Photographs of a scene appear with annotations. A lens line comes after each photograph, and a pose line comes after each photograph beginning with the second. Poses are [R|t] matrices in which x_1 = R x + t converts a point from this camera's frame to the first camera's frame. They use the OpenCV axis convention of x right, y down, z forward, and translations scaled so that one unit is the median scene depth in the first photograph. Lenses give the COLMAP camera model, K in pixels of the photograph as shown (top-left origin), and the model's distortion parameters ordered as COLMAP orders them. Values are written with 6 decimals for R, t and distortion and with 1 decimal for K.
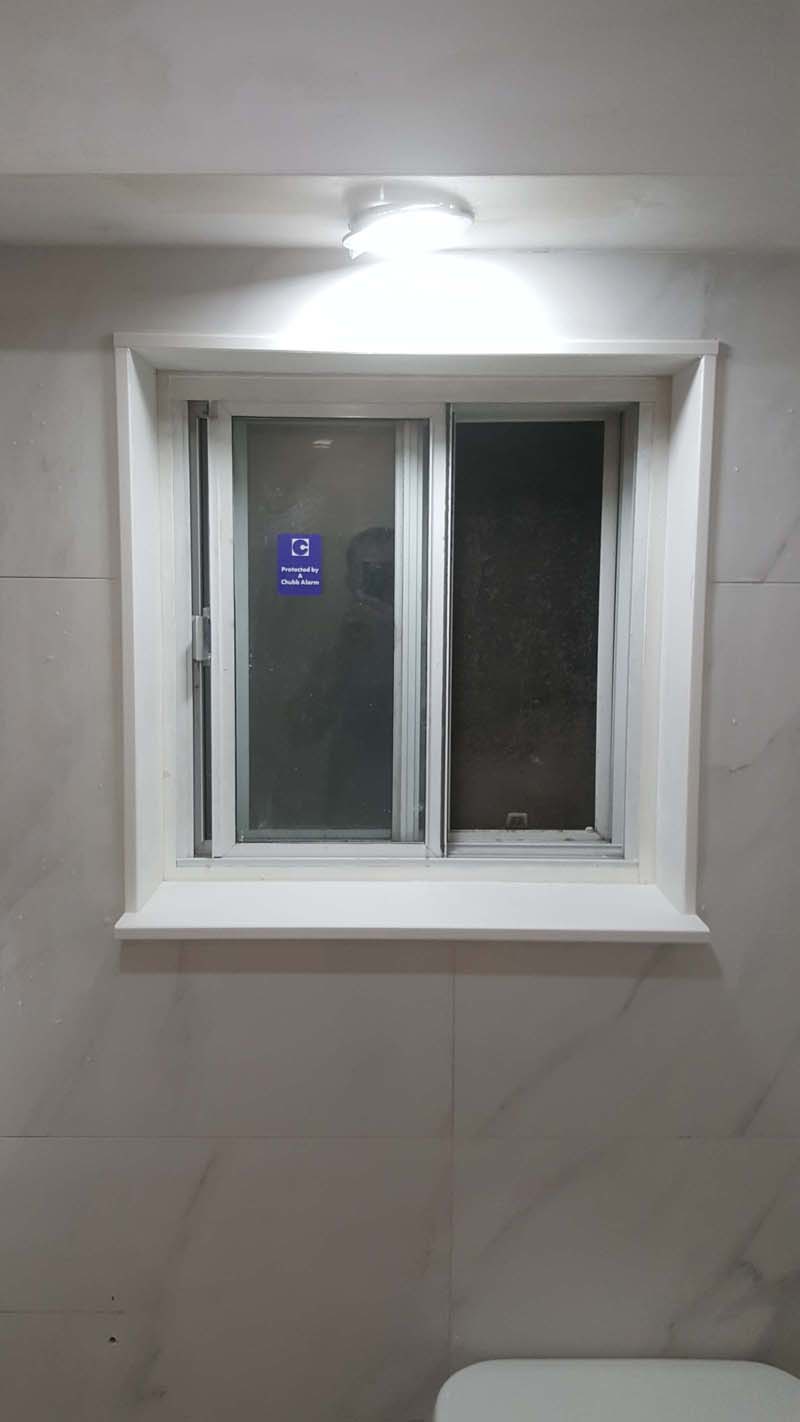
lens RADIAL K [[1069.3, 0, 393.5], [0, 1069.3, 666.1], [0, 0, 1]] dist [0.144968, -0.224057]
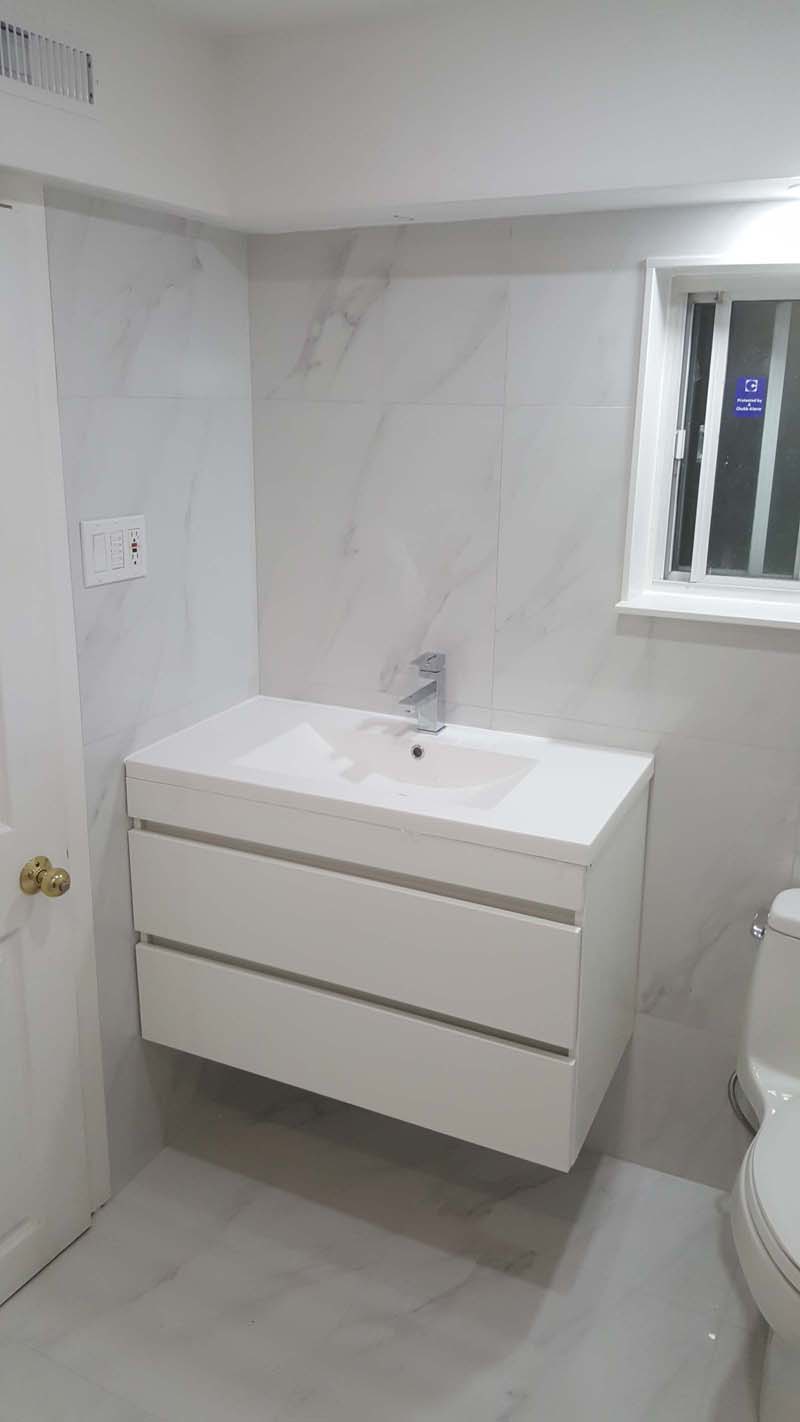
lens RADIAL K [[1109.9, 0, 391.1], [0, 1109.9, 686.7], [0, 0, 1]] dist [0.089963, -0.002275]
pose [[0.895947, 0.119924, -0.427666, 0.201616], [-0.049266, 0.983751, 0.172648, 0.064501], [0.441421, -0.133614, 0.887296, -0.764960]]
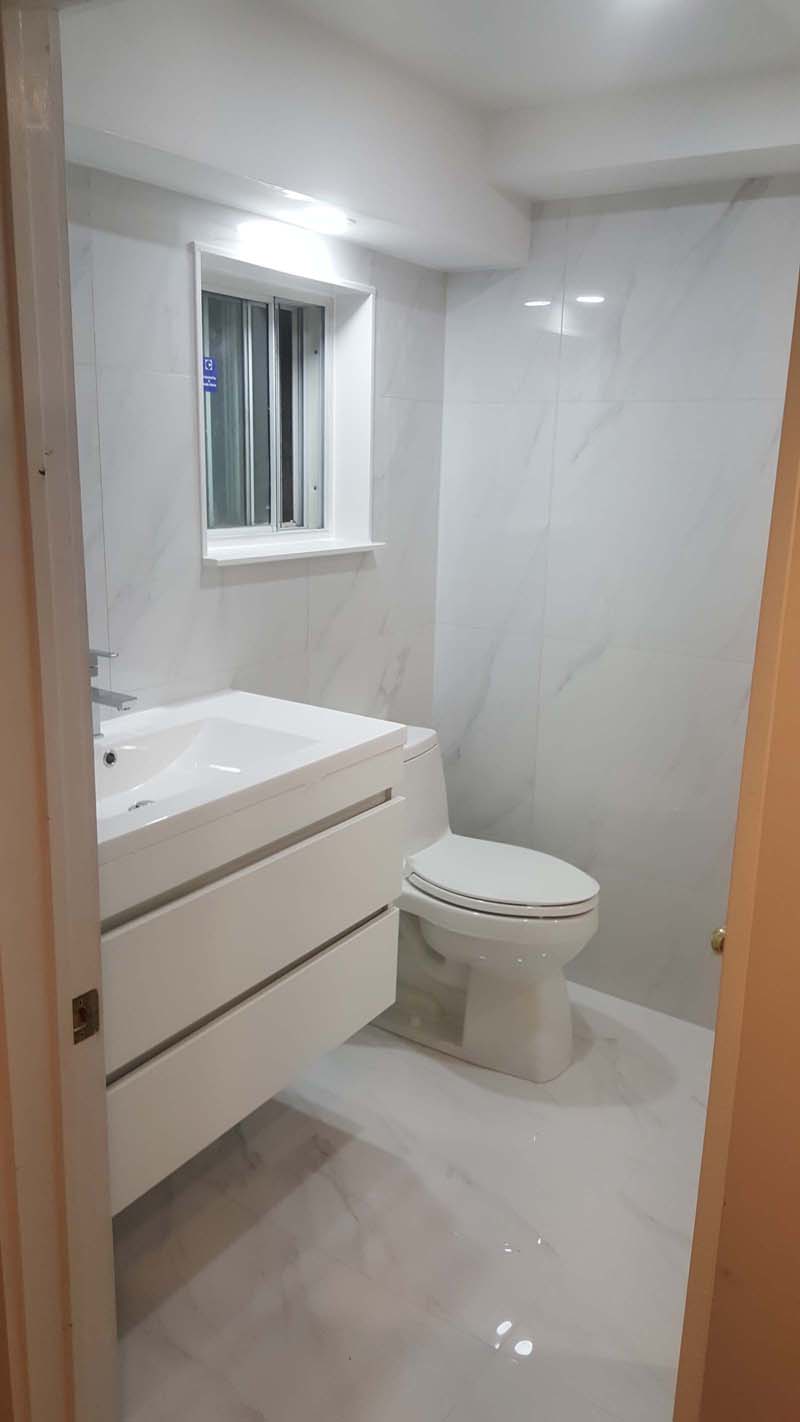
lens RADIAL K [[1082.4, 0, 427.7], [0, 1082.4, 714.0], [0, 0, 1]] dist [0.104731, -0.200347]
pose [[0.536128, -0.193307, 0.821705, -1.581493], [0.060327, 0.979712, 0.191117, 0.144439], [-0.841978, -0.052892, 0.536913, -0.374449]]
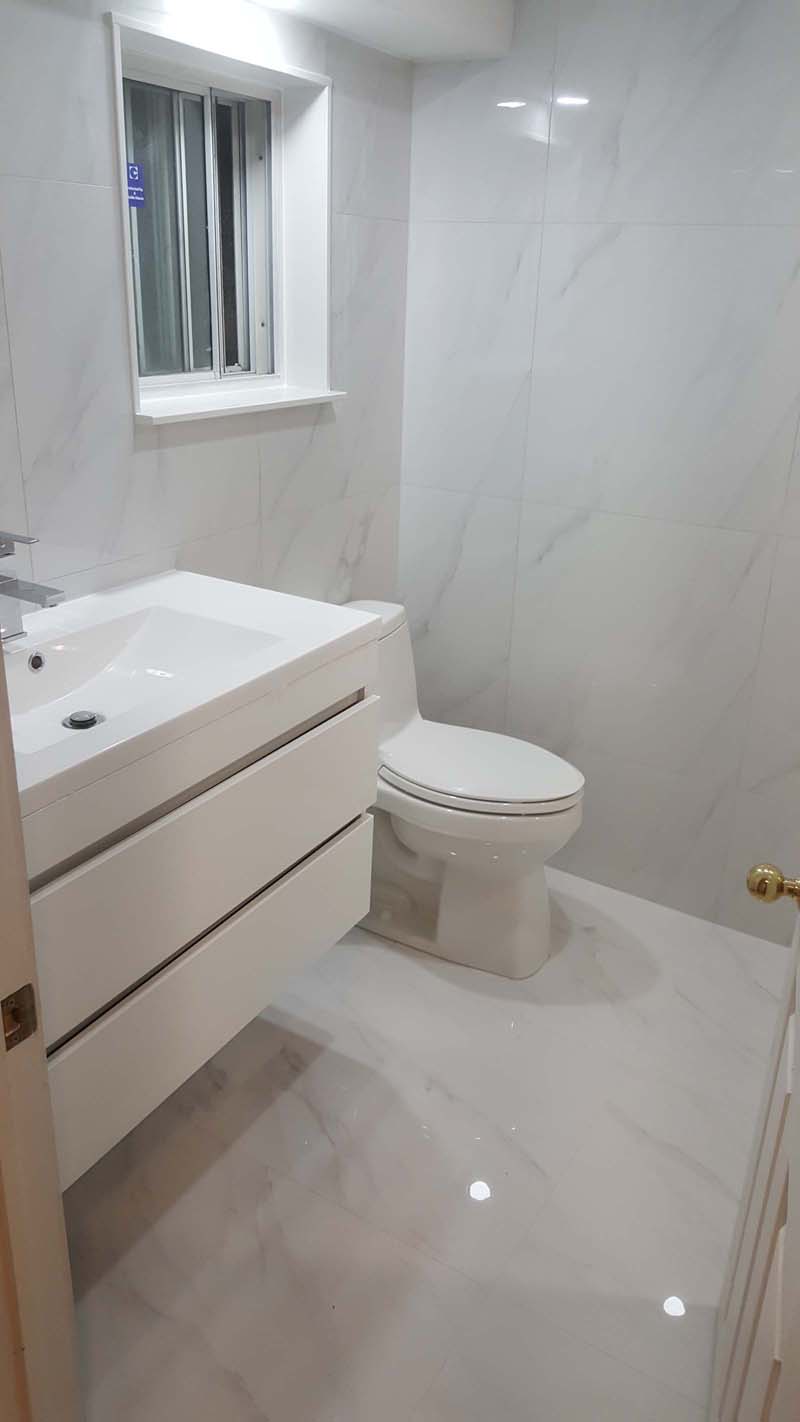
lens RADIAL K [[1082.4, 0, 427.7], [0, 1082.4, 714.0], [0, 0, 1]] dist [0.104731, -0.200347]
pose [[0.491686, -0.316329, 0.811283, -1.422359], [0.053170, 0.940850, 0.334625, 0.117471], [-0.869148, -0.121394, 0.479422, -0.218525]]
